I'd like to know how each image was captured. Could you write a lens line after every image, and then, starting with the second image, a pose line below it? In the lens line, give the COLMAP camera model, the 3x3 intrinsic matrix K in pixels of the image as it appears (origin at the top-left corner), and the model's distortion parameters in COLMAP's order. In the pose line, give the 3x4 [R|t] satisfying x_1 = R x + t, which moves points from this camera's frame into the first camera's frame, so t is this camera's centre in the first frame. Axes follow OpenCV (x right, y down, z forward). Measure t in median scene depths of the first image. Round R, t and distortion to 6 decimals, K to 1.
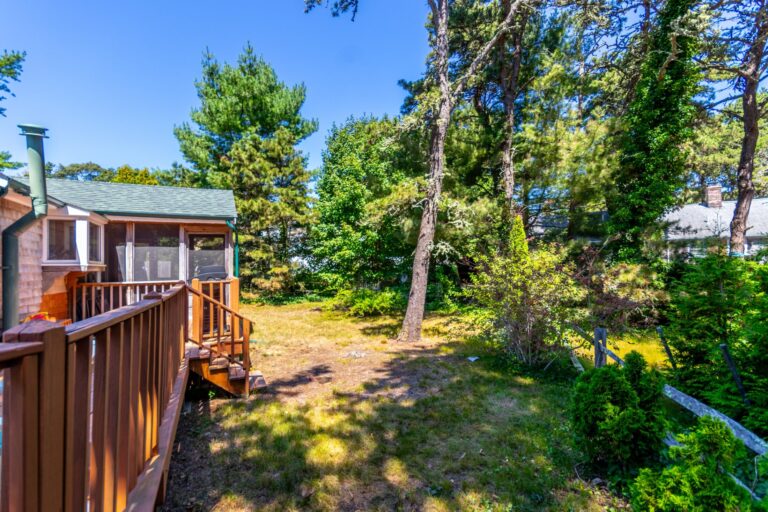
lens RADIAL K [[352.6, 0, 385.8], [0, 352.6, 257.2], [0, 0, 1]] dist [-0.003551, -0.000047]
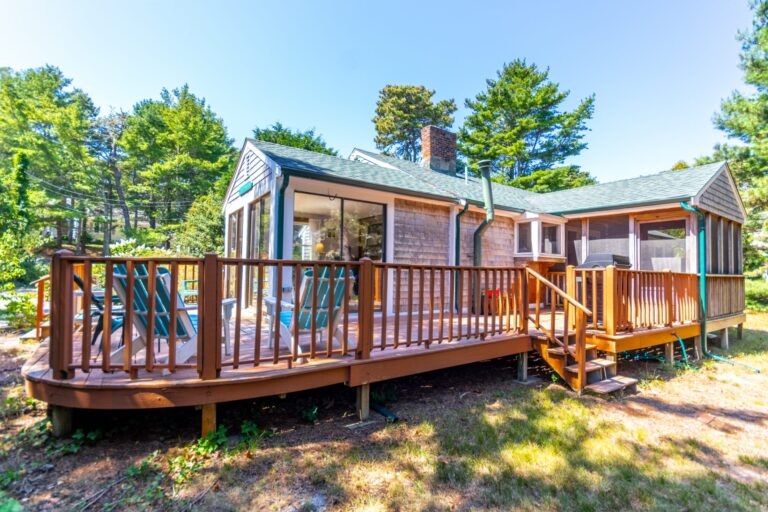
lens RADIAL K [[352.6, 0, 385.8], [0, 352.6, 257.2], [0, 0, 1]] dist [-0.003551, -0.000047]
pose [[0.158420, -0.012546, -0.987292, 0.319047], [0.003894, 0.999919, -0.012082, 0.039856], [0.987364, -0.001930, 0.158456, 0.258019]]
